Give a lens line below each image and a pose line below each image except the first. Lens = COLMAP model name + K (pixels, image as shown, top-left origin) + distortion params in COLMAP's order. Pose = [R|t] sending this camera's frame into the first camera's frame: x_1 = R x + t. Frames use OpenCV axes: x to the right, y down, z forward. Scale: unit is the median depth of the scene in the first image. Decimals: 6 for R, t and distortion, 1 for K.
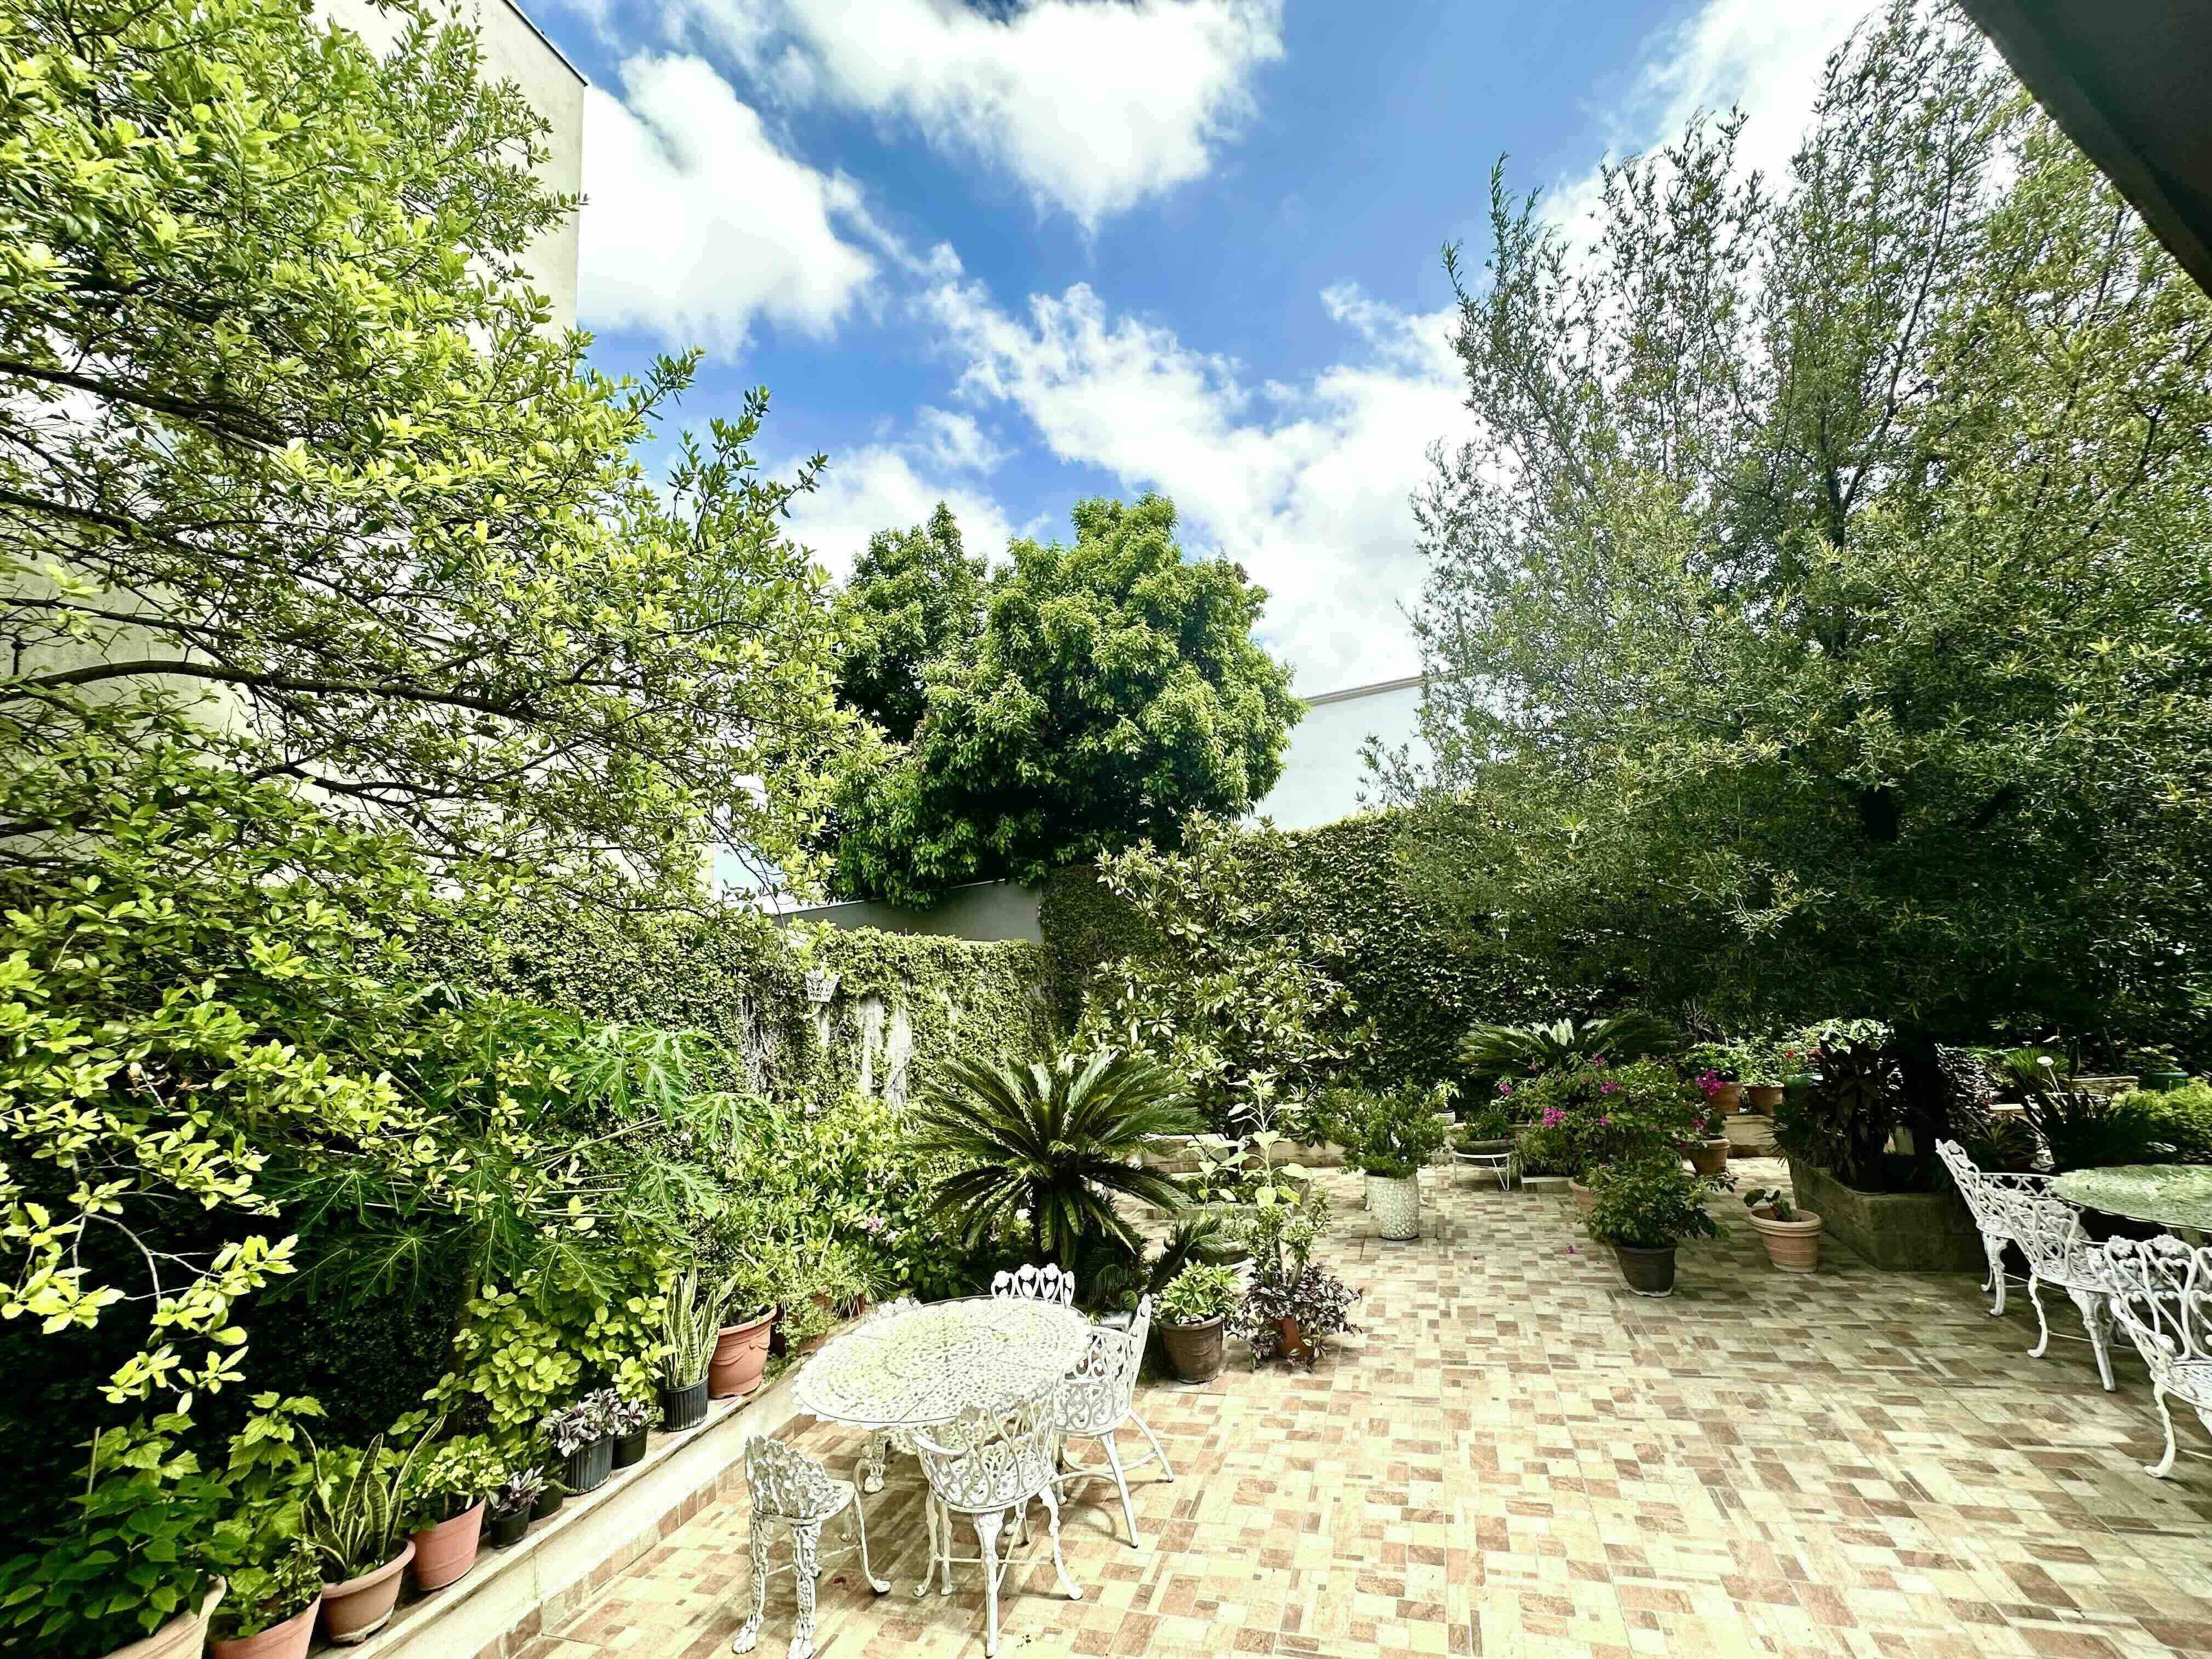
lens RADIAL K [[884.0, 0, 1106.0], [0, 884.0, 829.5], [0, 0, 1]] dist [-0.003391, 0.000506]
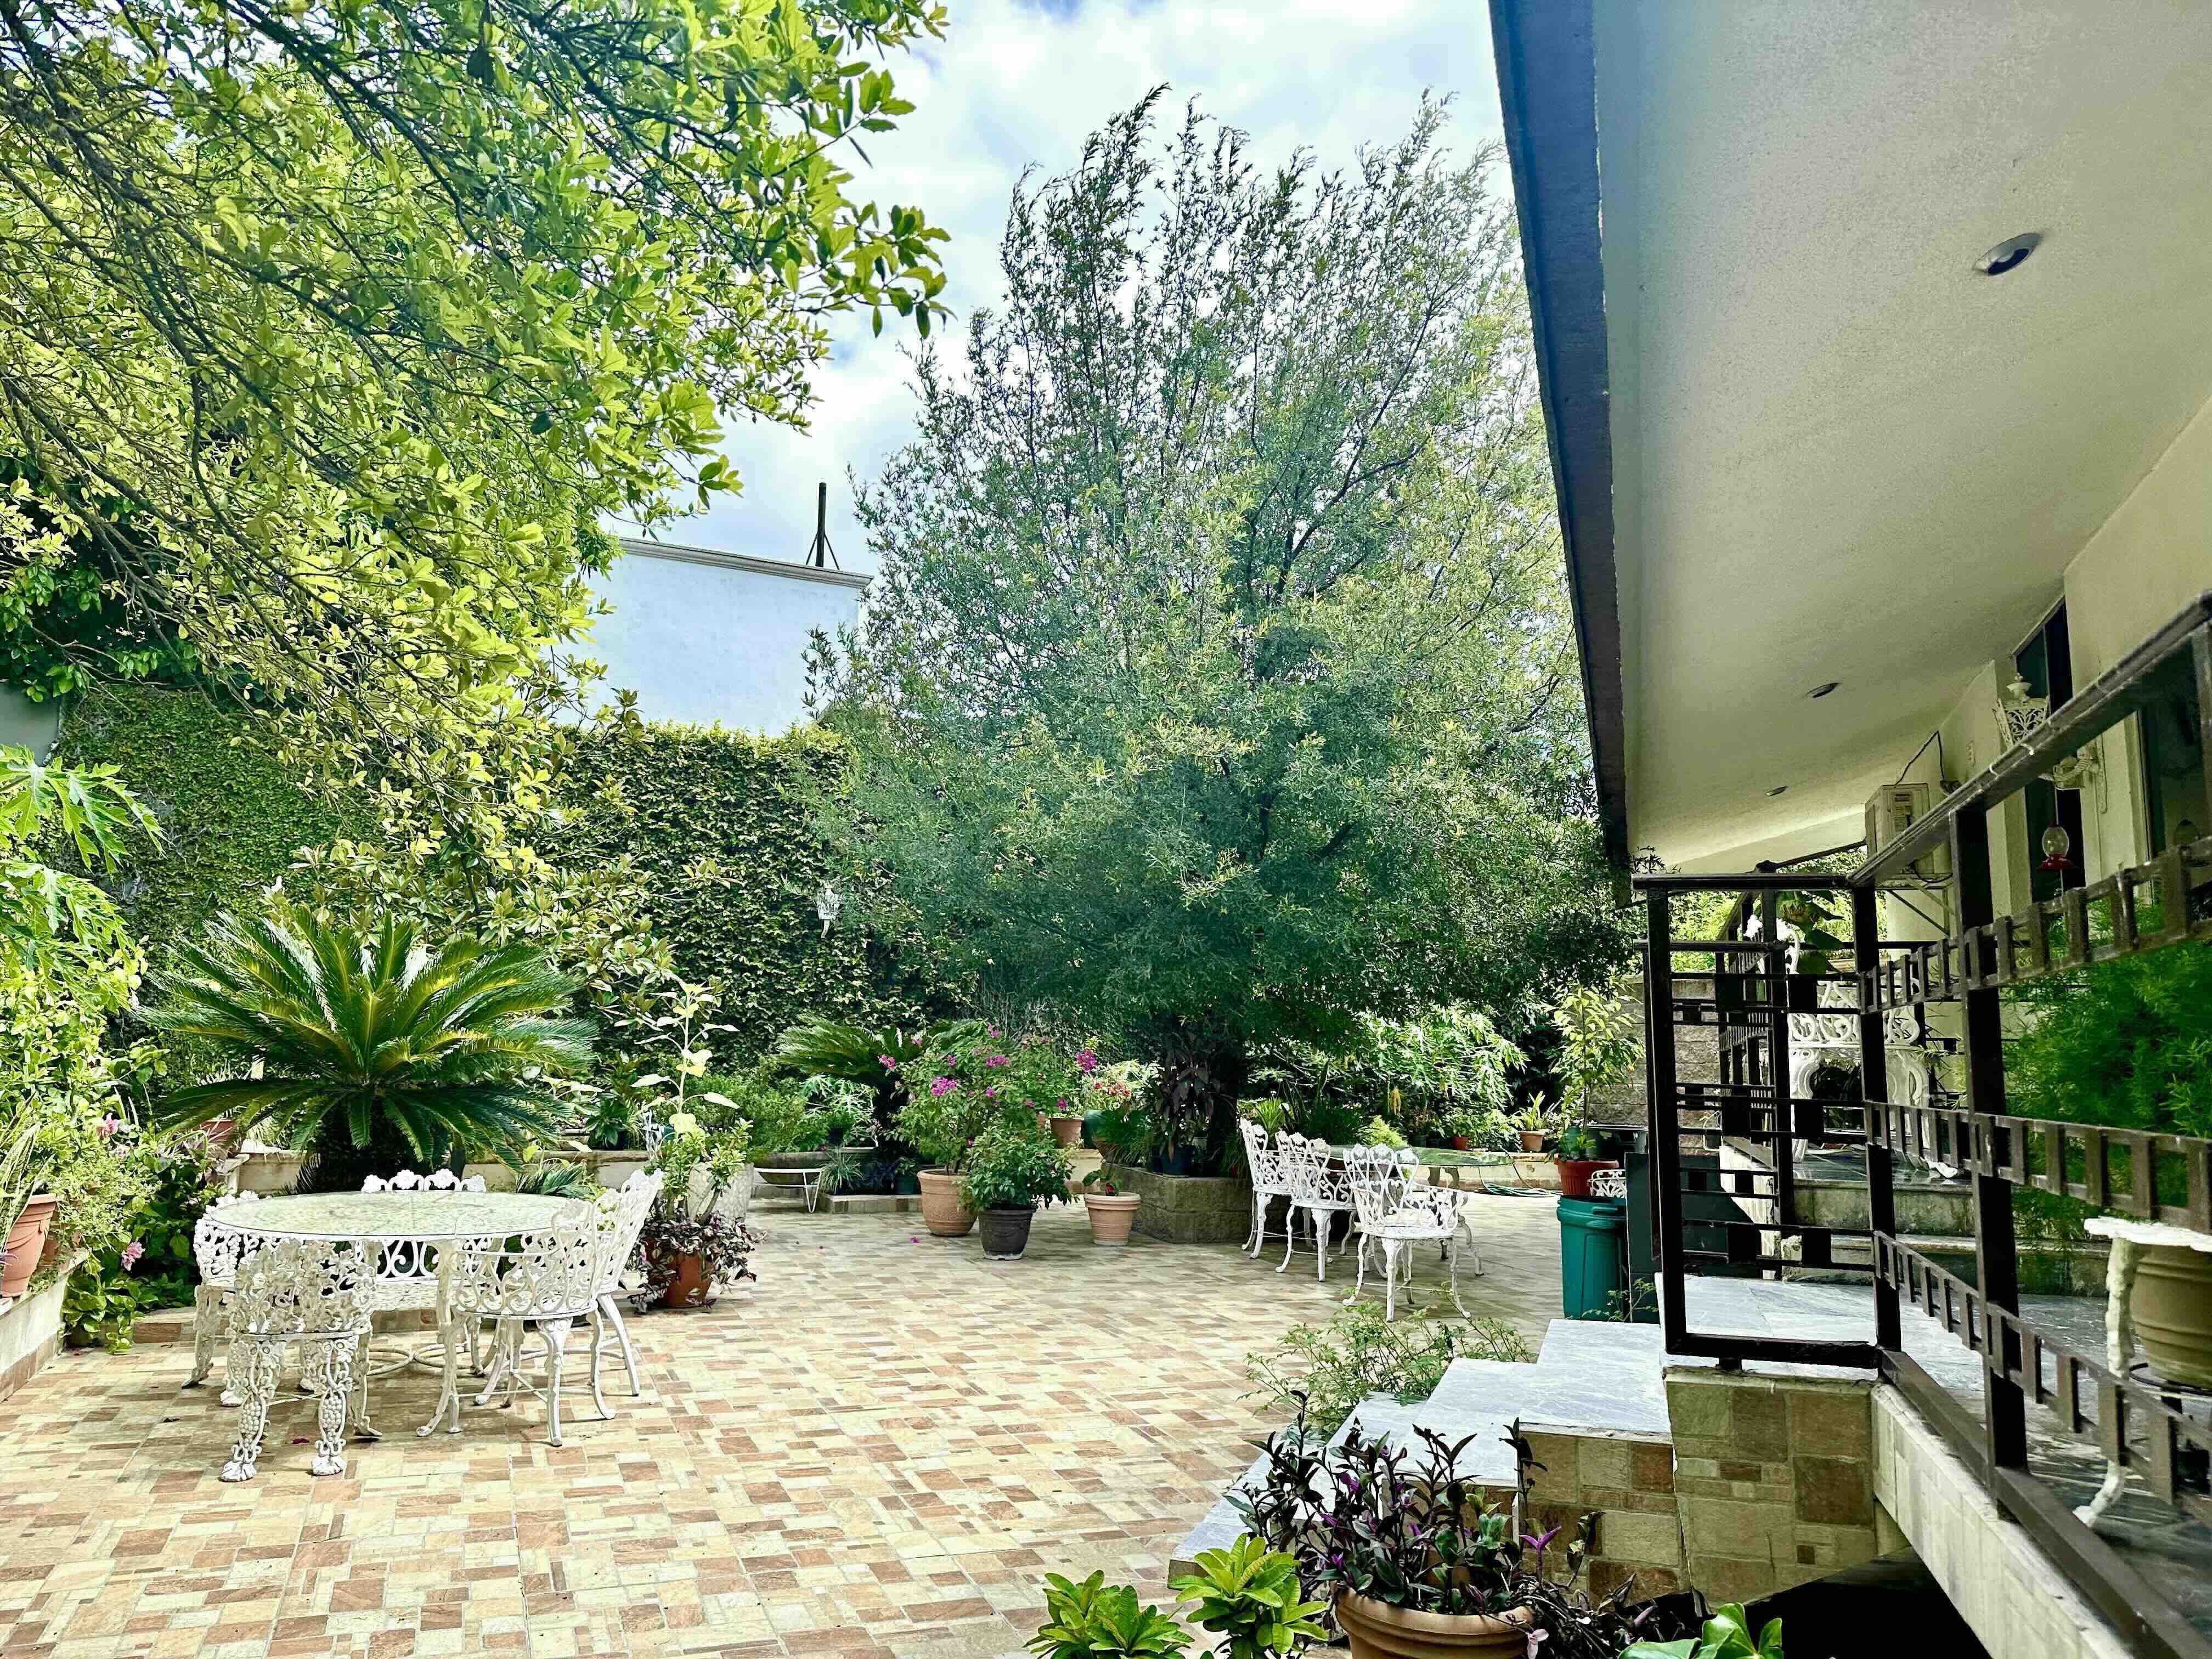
lens RADIAL K [[1563.6, 0, 1107.7], [0, 1563.6, 885.9], [0, 0, 1]] dist [0.002896, 0.000232]
pose [[0.726657, 0.185323, 0.661532, -0.569735], [-0.217598, 0.975438, -0.034242, 0.163592], [-0.651629, -0.119066, 0.749135, -0.361371]]
